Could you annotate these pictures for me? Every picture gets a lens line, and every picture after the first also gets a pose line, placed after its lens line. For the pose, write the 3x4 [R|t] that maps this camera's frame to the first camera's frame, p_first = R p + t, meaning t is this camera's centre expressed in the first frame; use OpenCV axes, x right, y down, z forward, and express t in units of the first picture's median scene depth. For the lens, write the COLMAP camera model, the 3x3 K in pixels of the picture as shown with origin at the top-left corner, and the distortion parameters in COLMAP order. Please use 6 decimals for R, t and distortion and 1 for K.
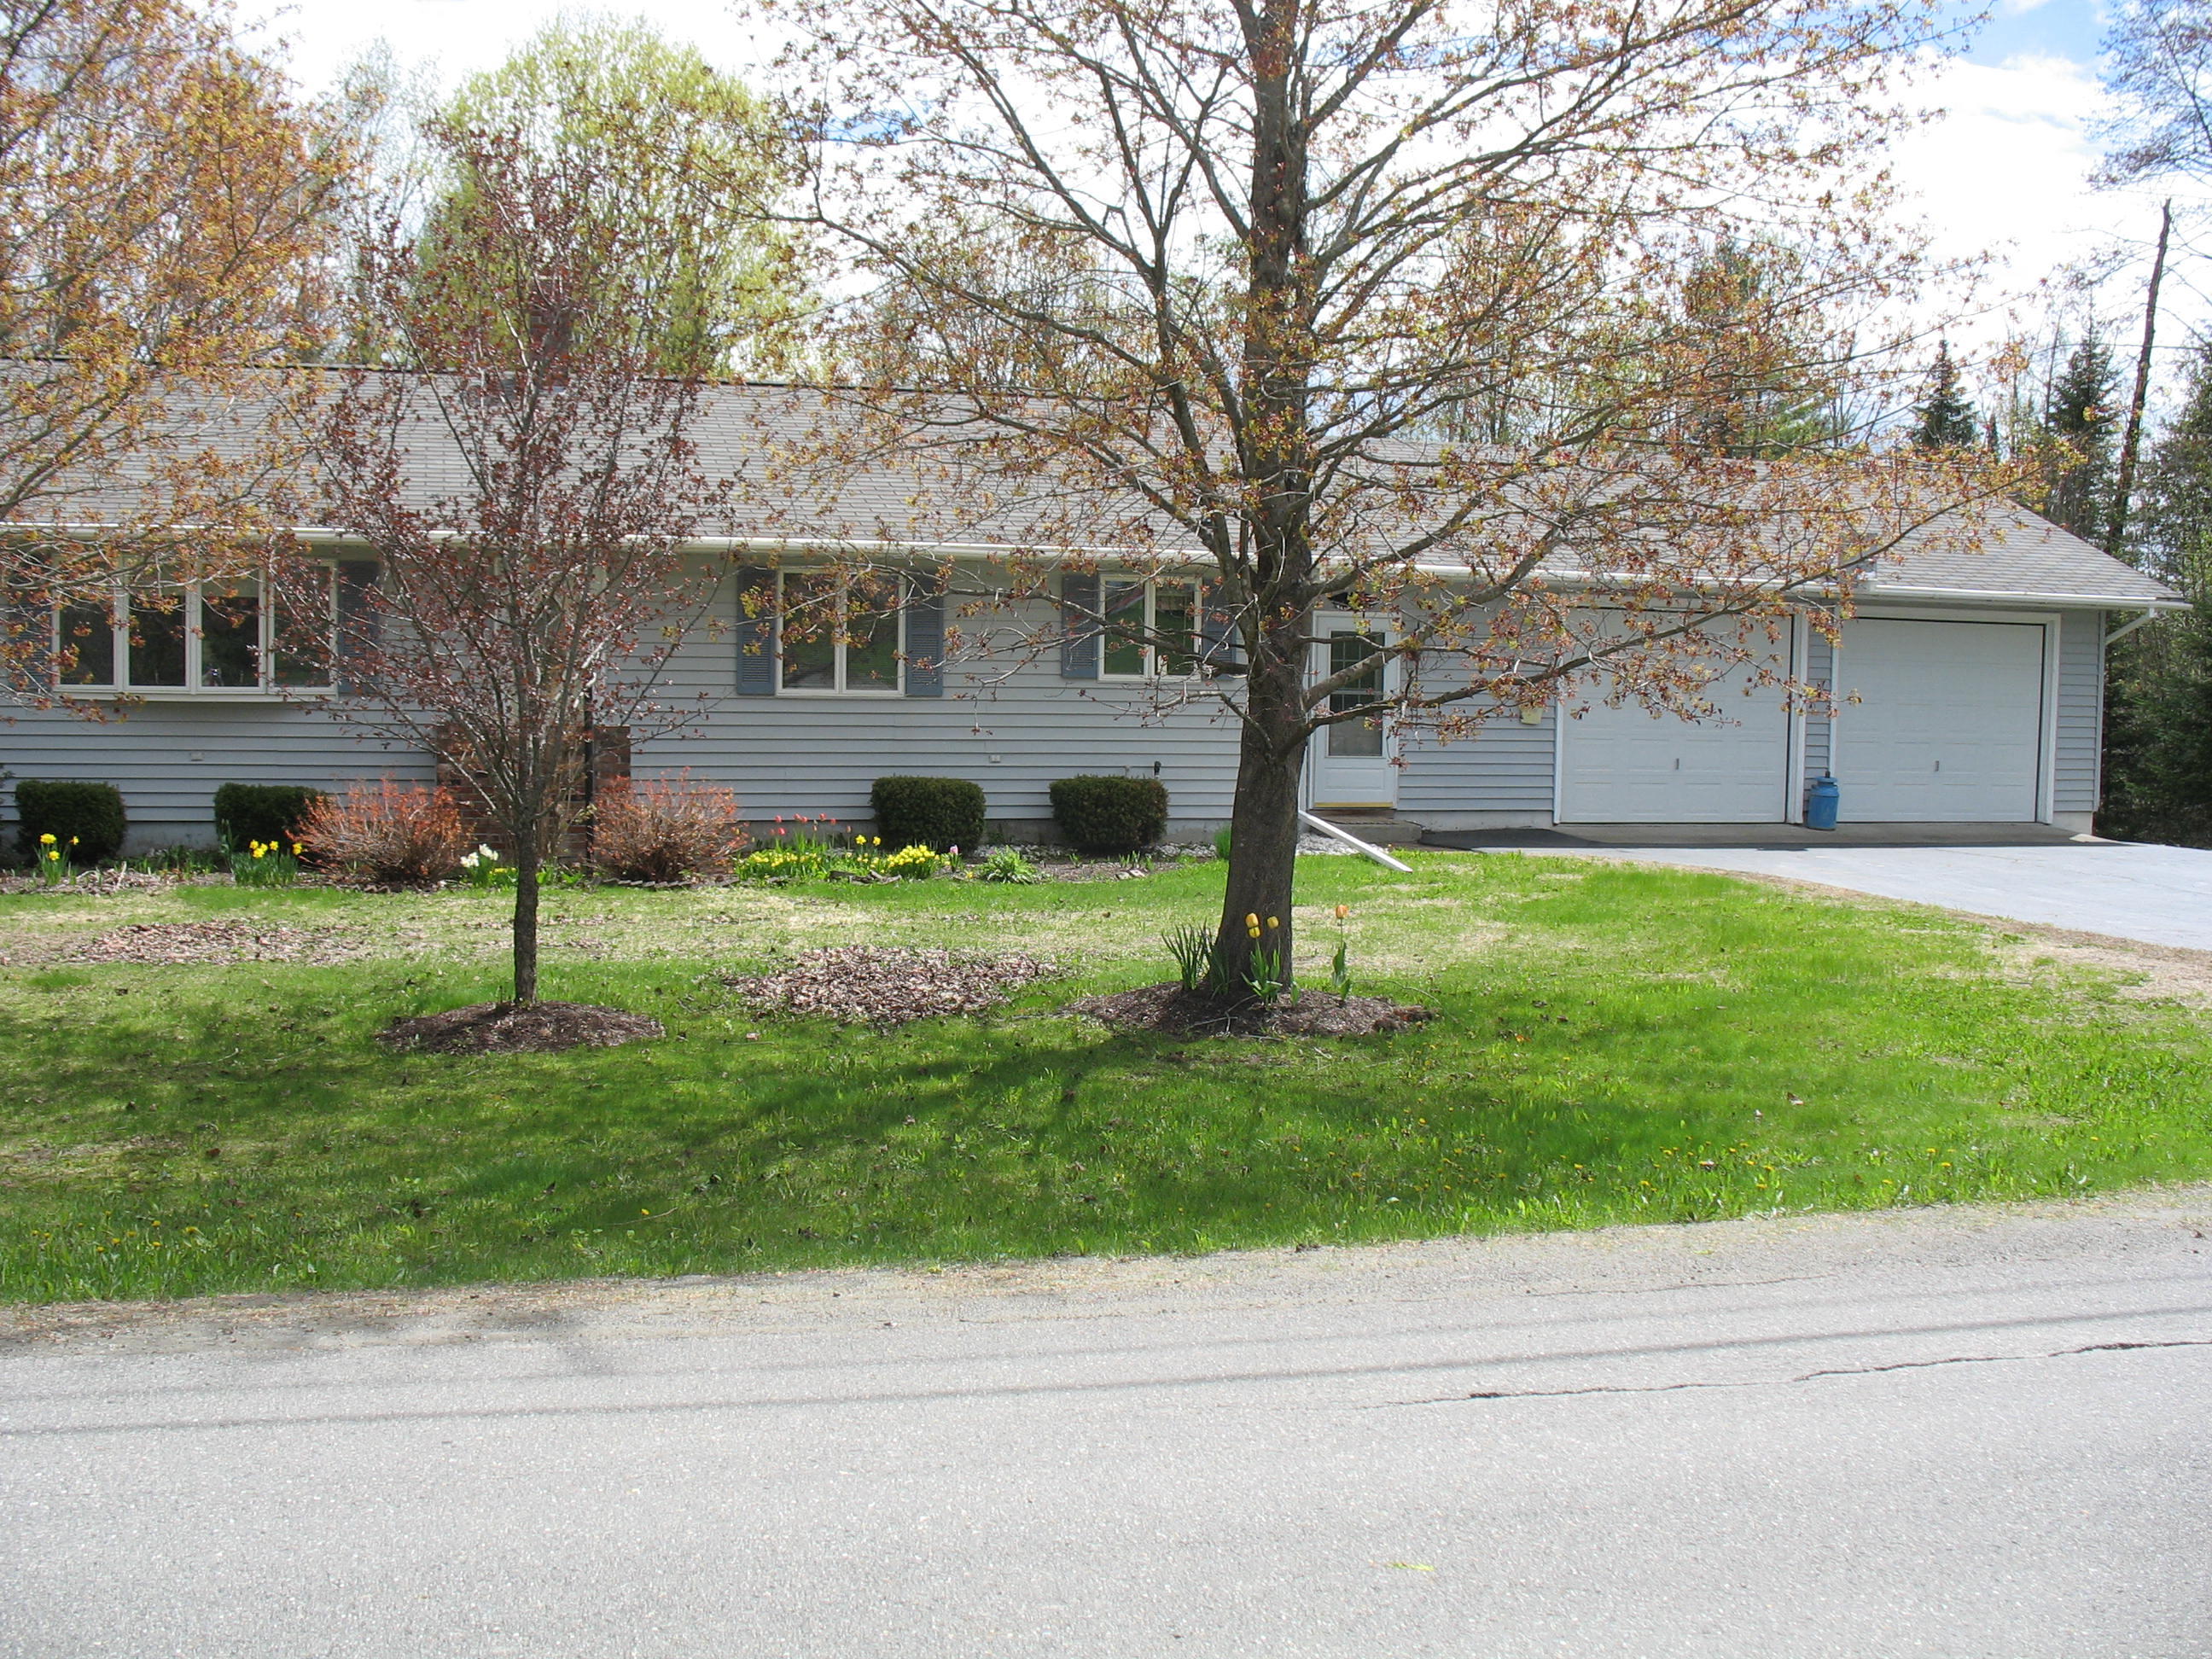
lens RADIAL K [[2237.4, 0, 1104.3], [0, 2237.4, 806.0], [0, 0, 1]] dist [-0.078158, 0.174827]
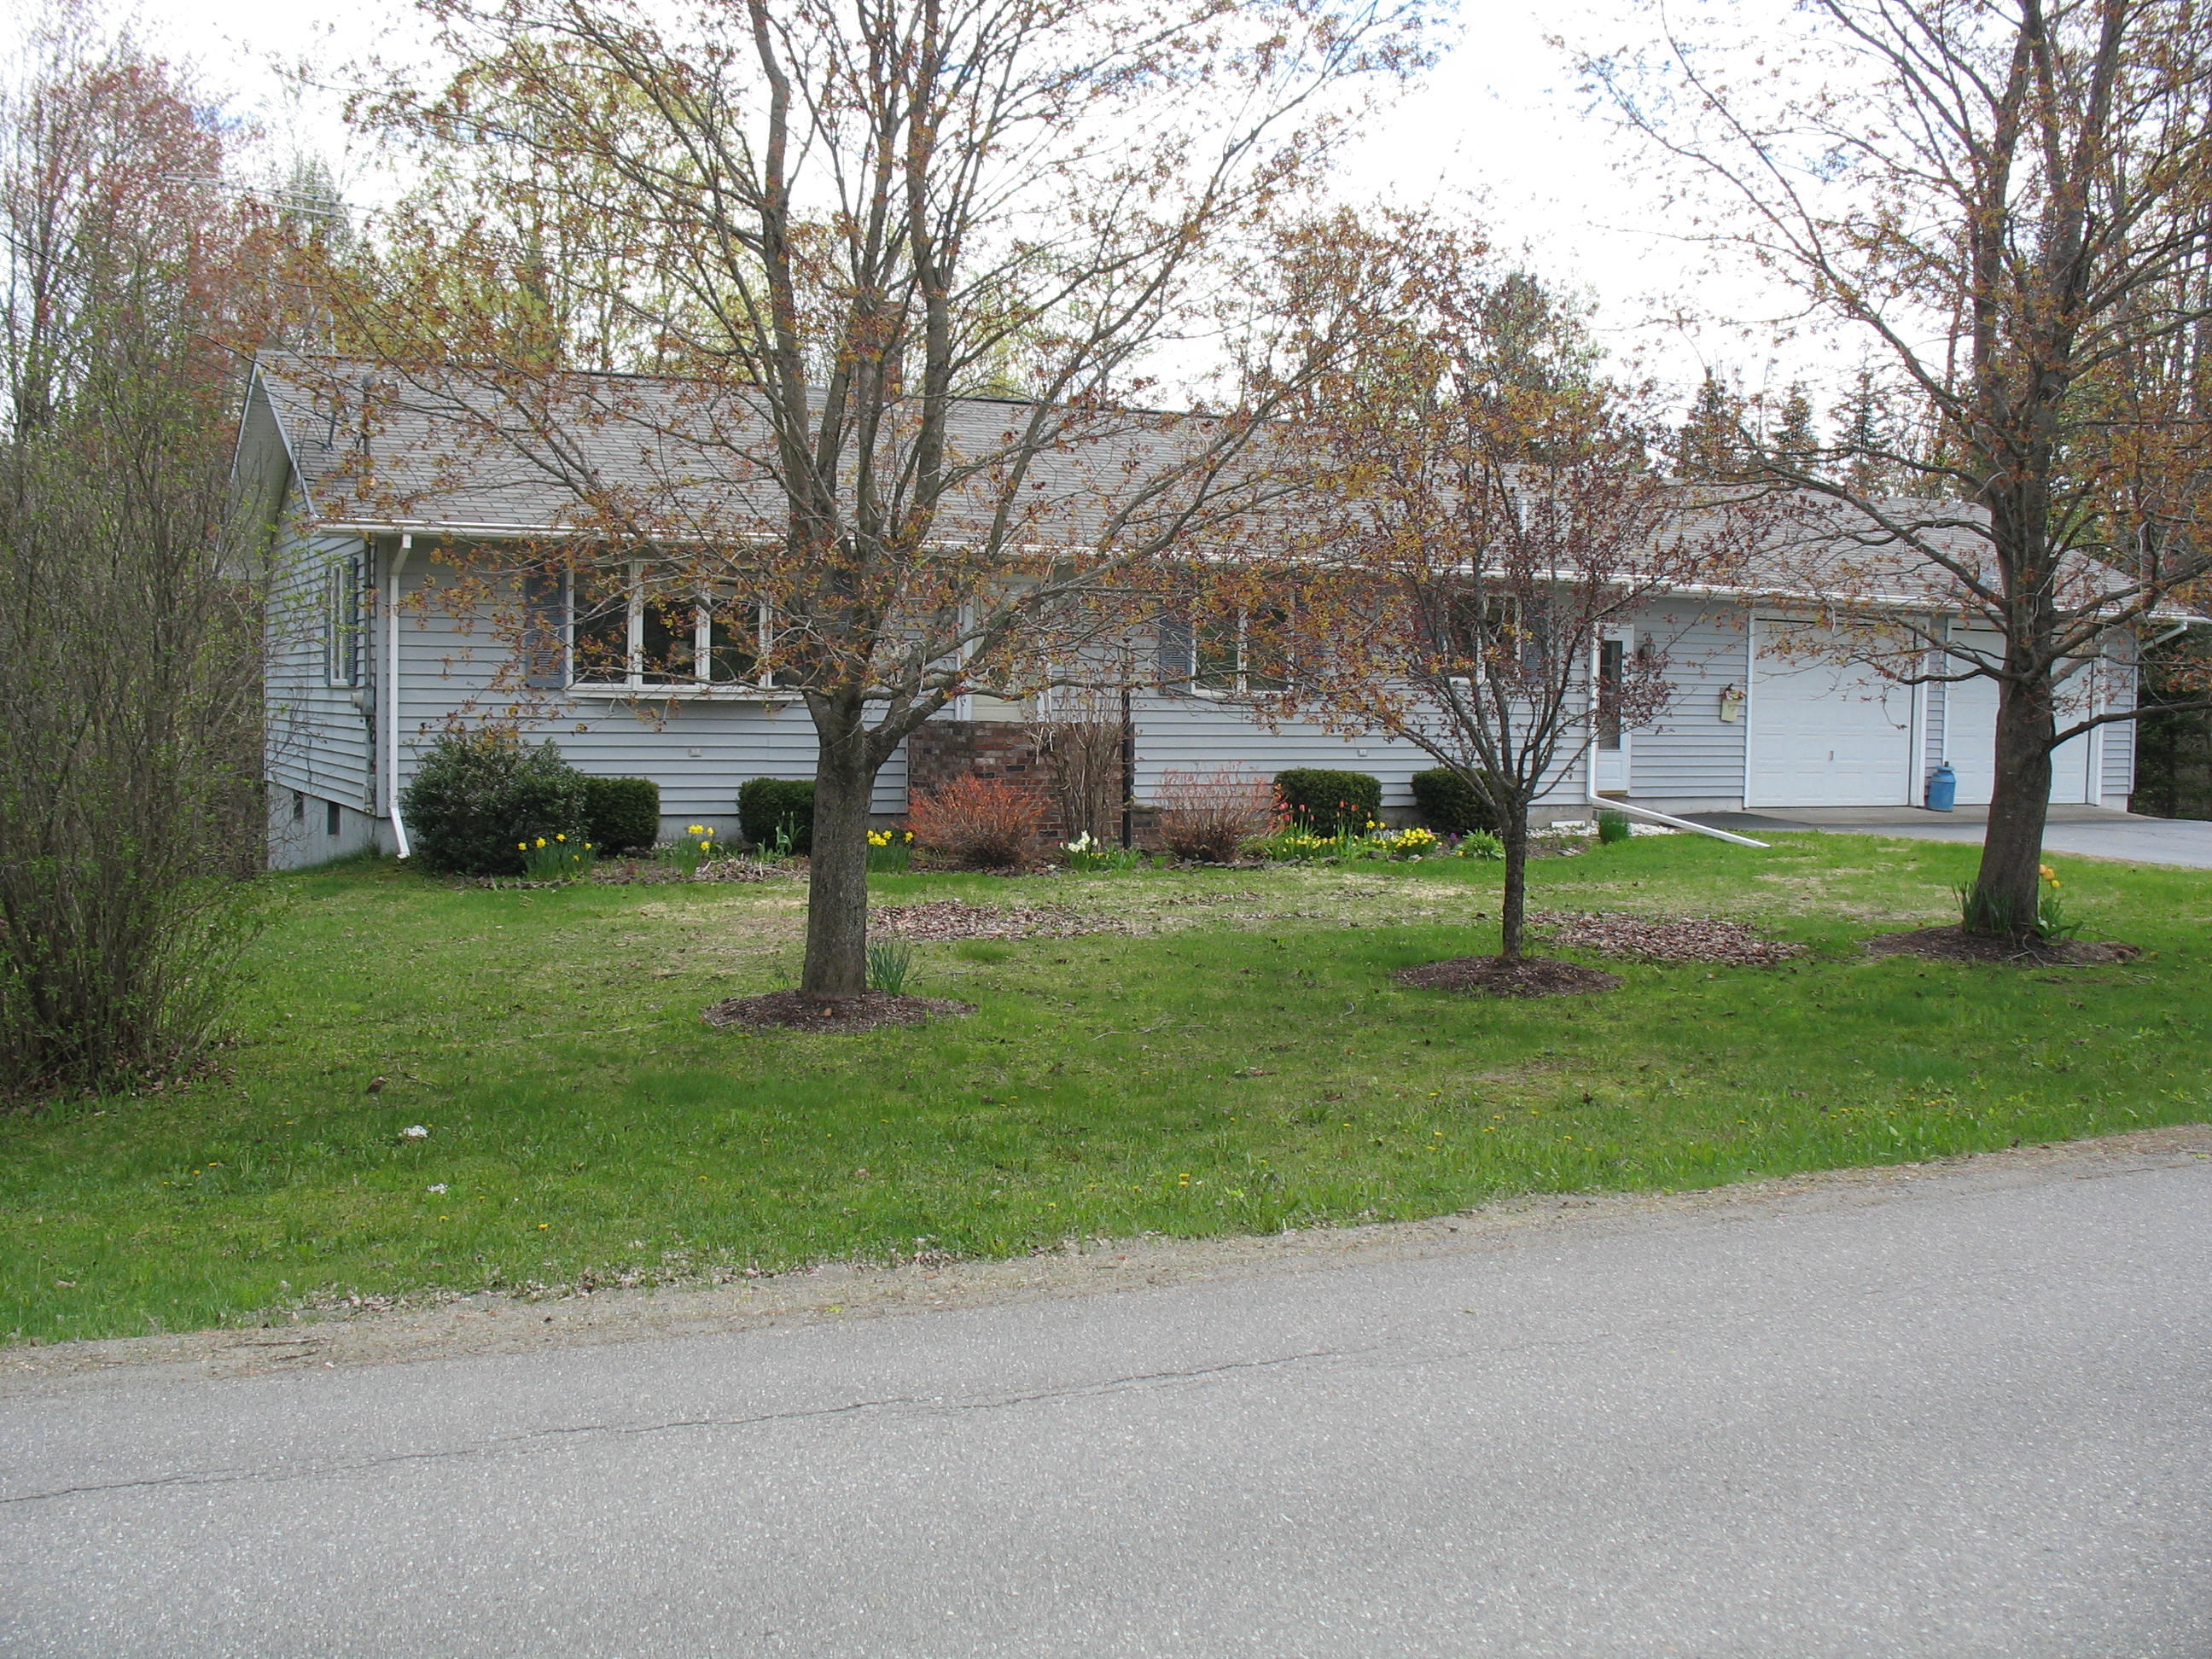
lens RADIAL K [[2287.7, 0, 1106.0], [0, 2287.7, 829.5], [0, 0, 1]] dist [-0.104240, 0.170070]
pose [[0.978076, -0.011912, 0.207910, -0.409045], [0.009892, 0.999893, 0.010752, 0.003629], [-0.208015, -0.008459, 0.978089, -0.073317]]
